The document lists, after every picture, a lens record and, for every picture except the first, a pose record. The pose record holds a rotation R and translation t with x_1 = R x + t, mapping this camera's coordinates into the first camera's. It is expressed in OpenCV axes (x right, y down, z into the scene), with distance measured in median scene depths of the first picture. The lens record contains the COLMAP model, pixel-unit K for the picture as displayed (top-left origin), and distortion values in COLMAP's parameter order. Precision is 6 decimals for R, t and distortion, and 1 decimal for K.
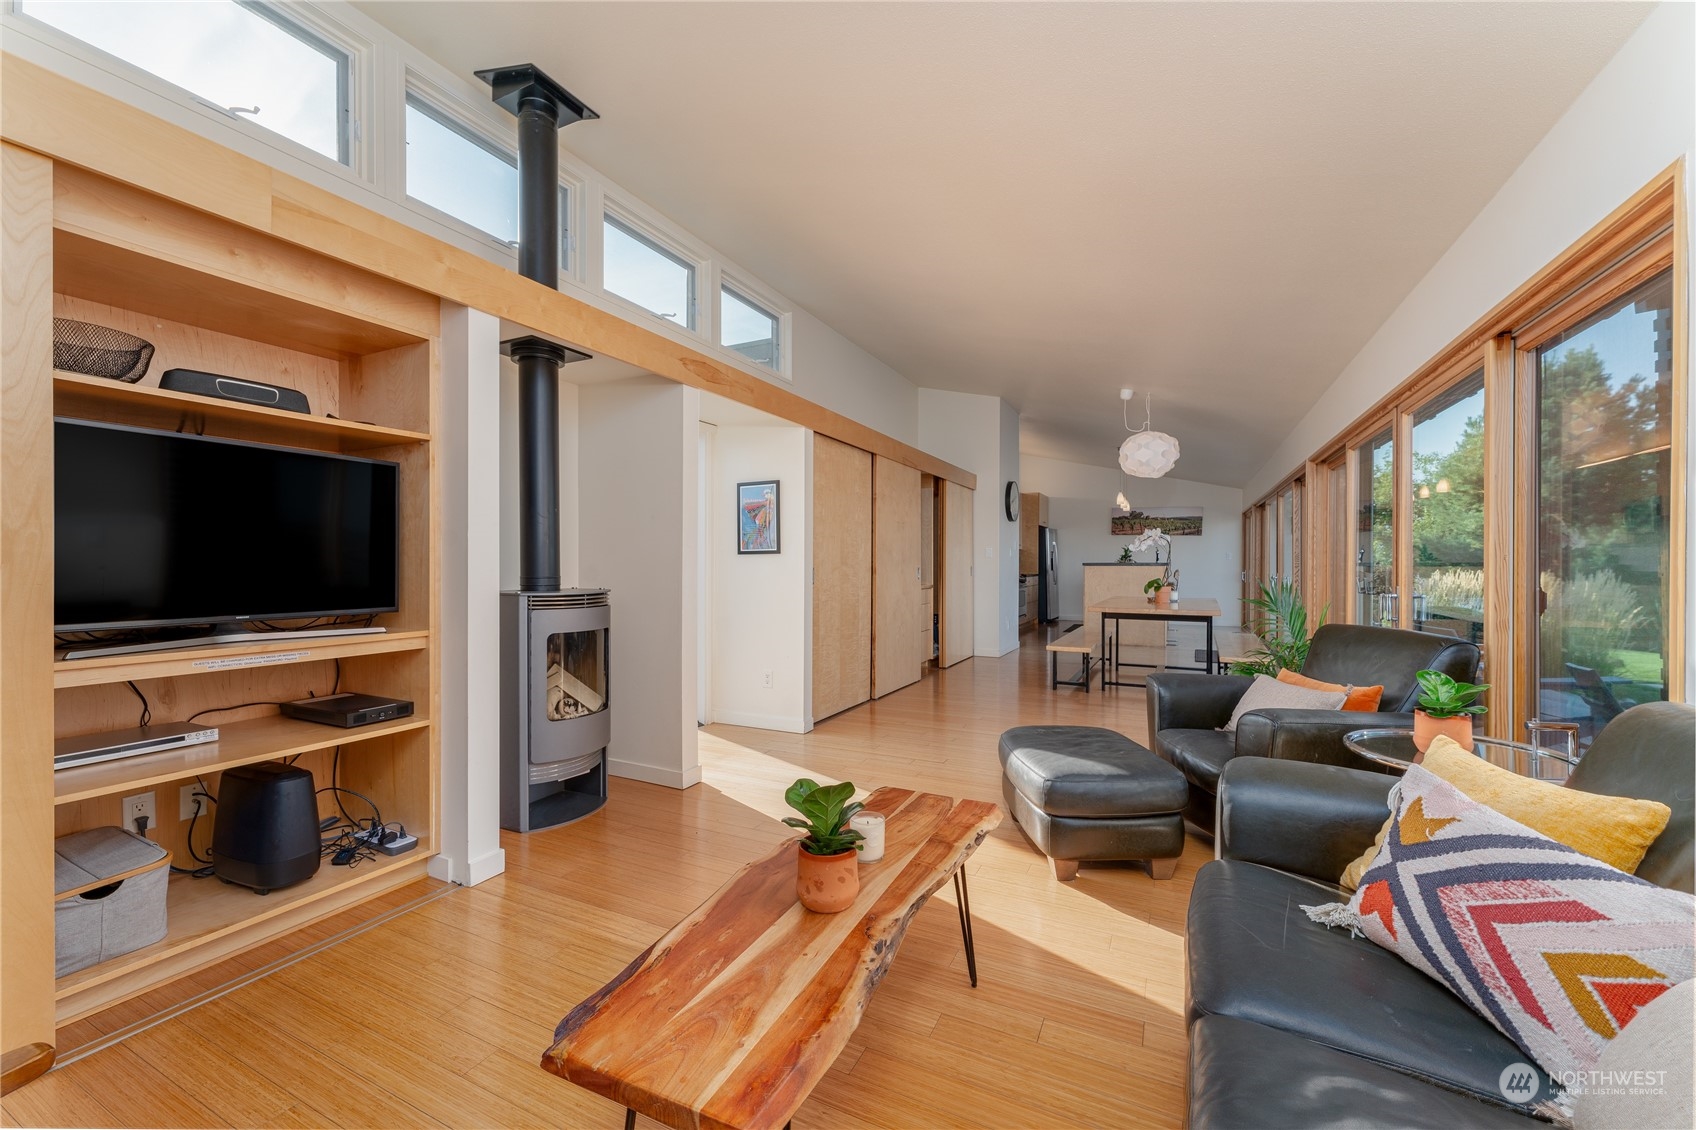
lens RADIAL K [[693.3, 0, 846.1], [0, 693.3, 561.6], [0, 0, 1]] dist [-0.003631, -0.000267]
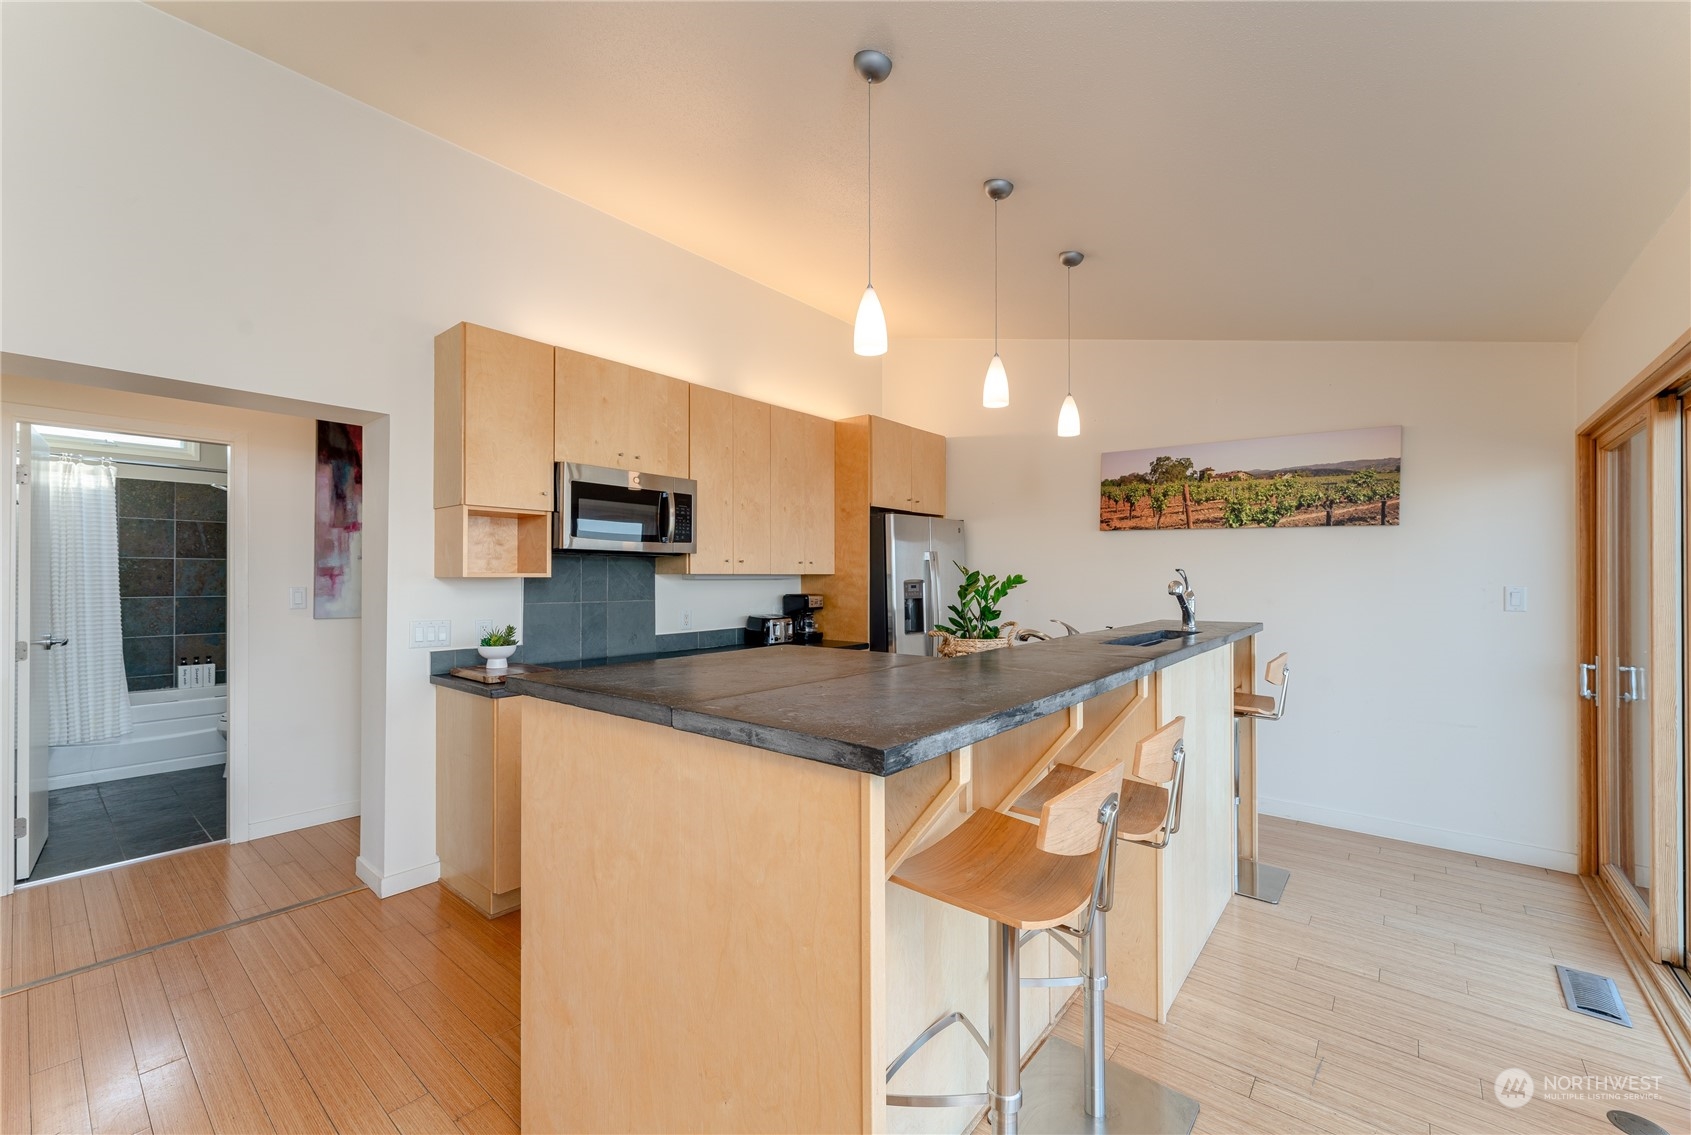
lens RADIAL K [[691.3, 0, 847.2], [0, 691.3, 570.2], [0, 0, 1]] dist [-0.003631, -0.000267]
pose [[0.971674, 0.002831, -0.236307, 0.359089], [-0.005905, 0.999907, -0.012301, -0.014803], [0.236250, 0.013347, 0.971601, 0.669075]]
